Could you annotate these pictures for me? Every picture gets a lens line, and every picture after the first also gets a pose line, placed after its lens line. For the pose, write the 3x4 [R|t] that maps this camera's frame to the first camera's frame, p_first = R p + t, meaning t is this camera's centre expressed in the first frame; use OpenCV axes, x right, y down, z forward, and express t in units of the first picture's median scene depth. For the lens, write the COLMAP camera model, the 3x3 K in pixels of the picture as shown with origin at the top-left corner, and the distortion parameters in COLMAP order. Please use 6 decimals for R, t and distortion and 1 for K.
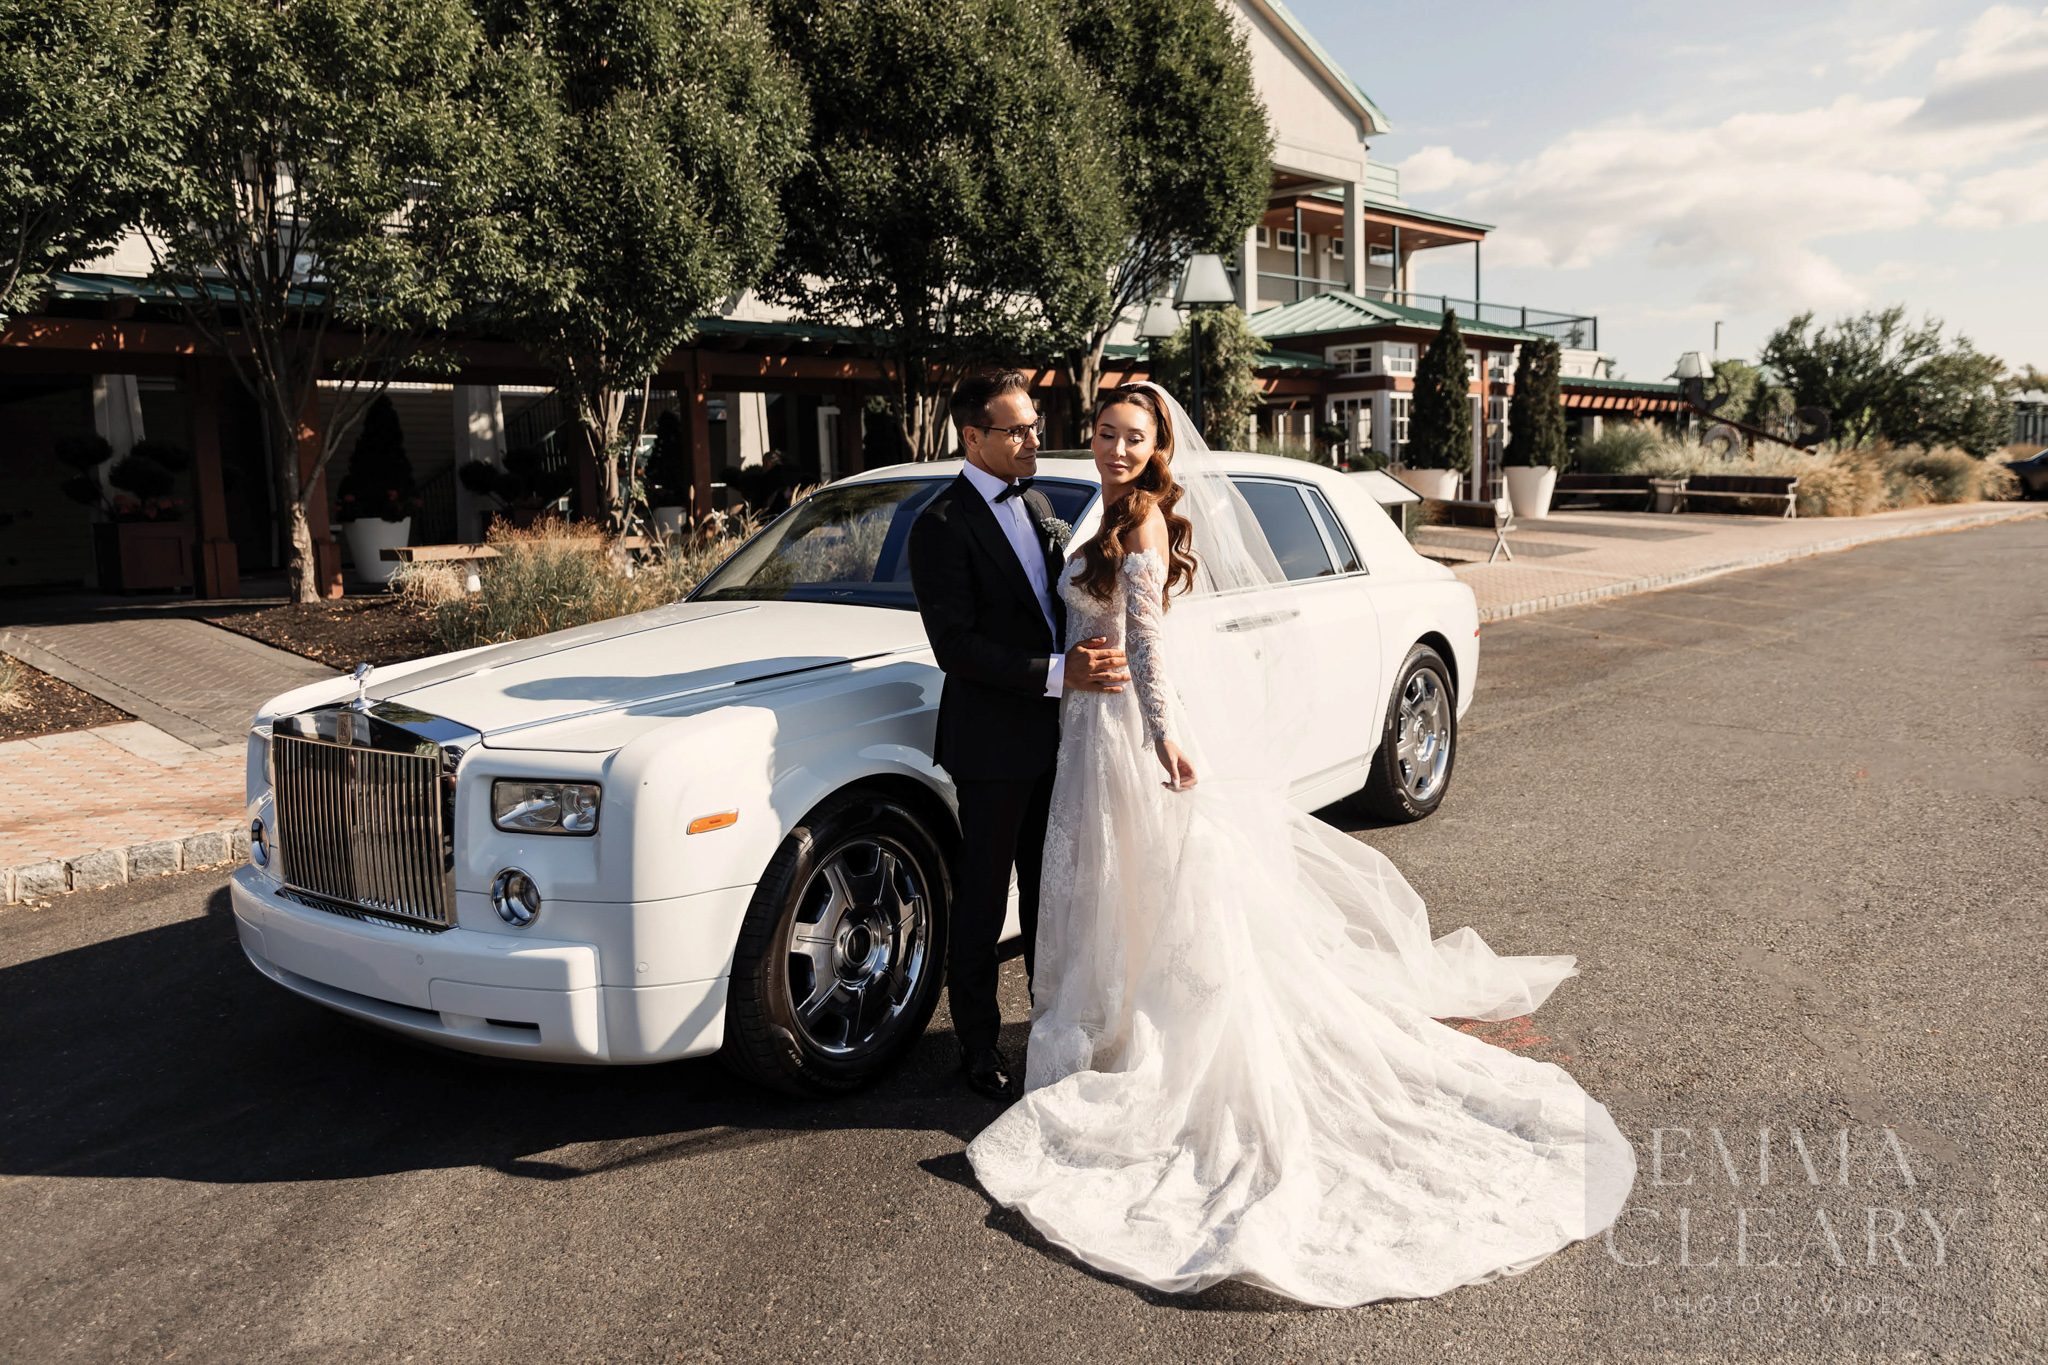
lens RADIAL K [[1709.0, 0, 1024.0], [0, 1709.0, 682.5], [0, 0, 1]] dist [0.058581, 0.003799]
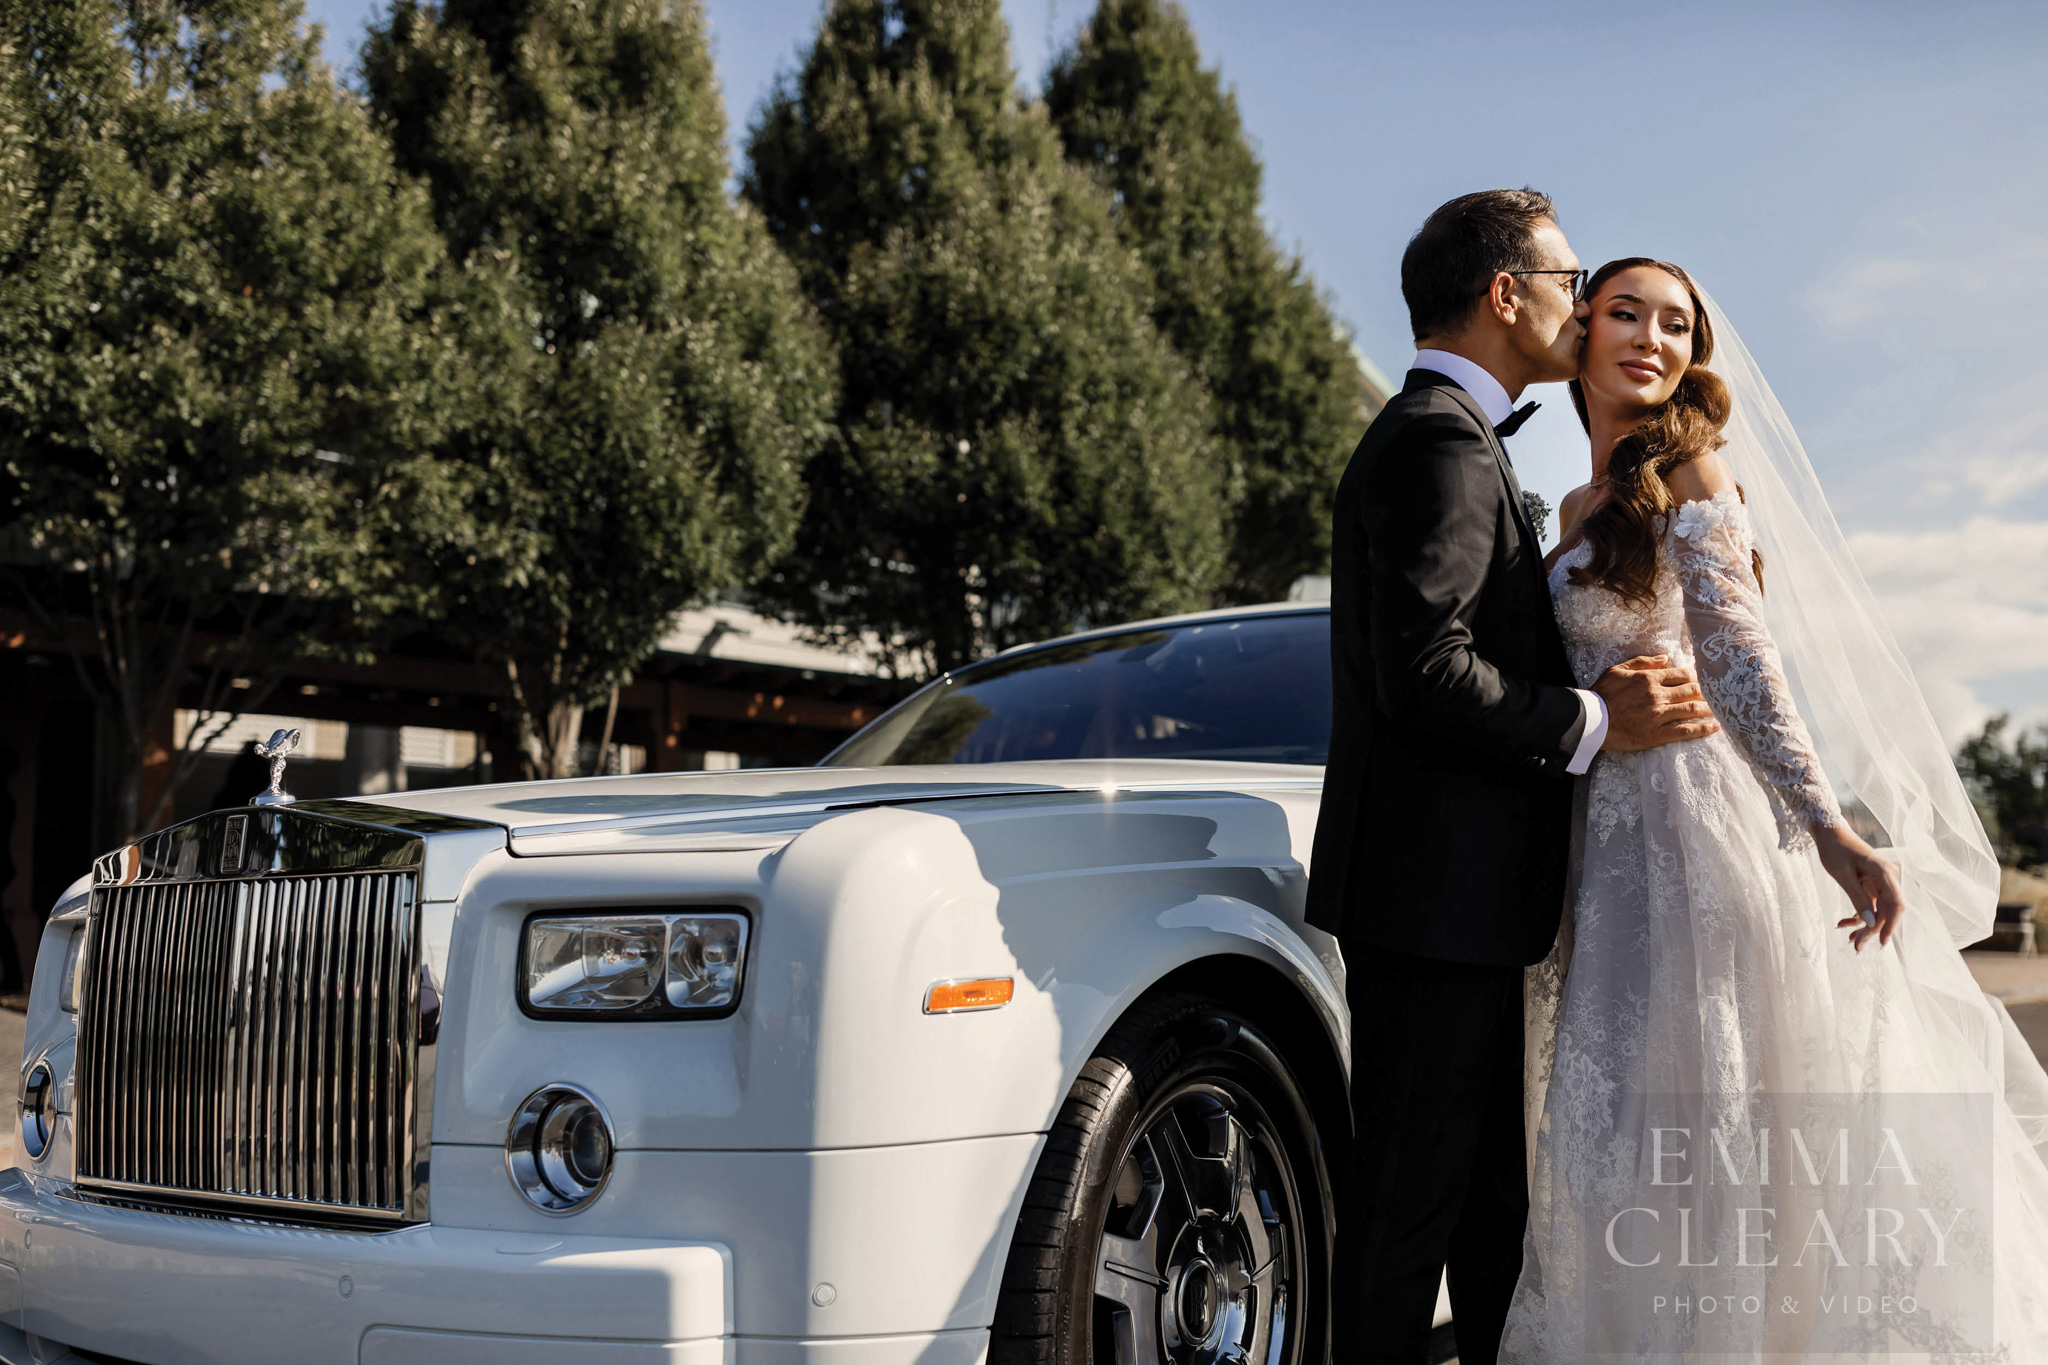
lens RADIAL K [[2039.9, 0, 1024.0], [0, 2039.9, 682.5], [0, 0, 1]] dist [0.060562, -0.079301]
pose [[0.999767, 0.013863, 0.016558, -0.057919], [-0.009242, 0.967655, -0.252106, 0.046842], [-0.019517, 0.251895, 0.967558, 0.132475]]
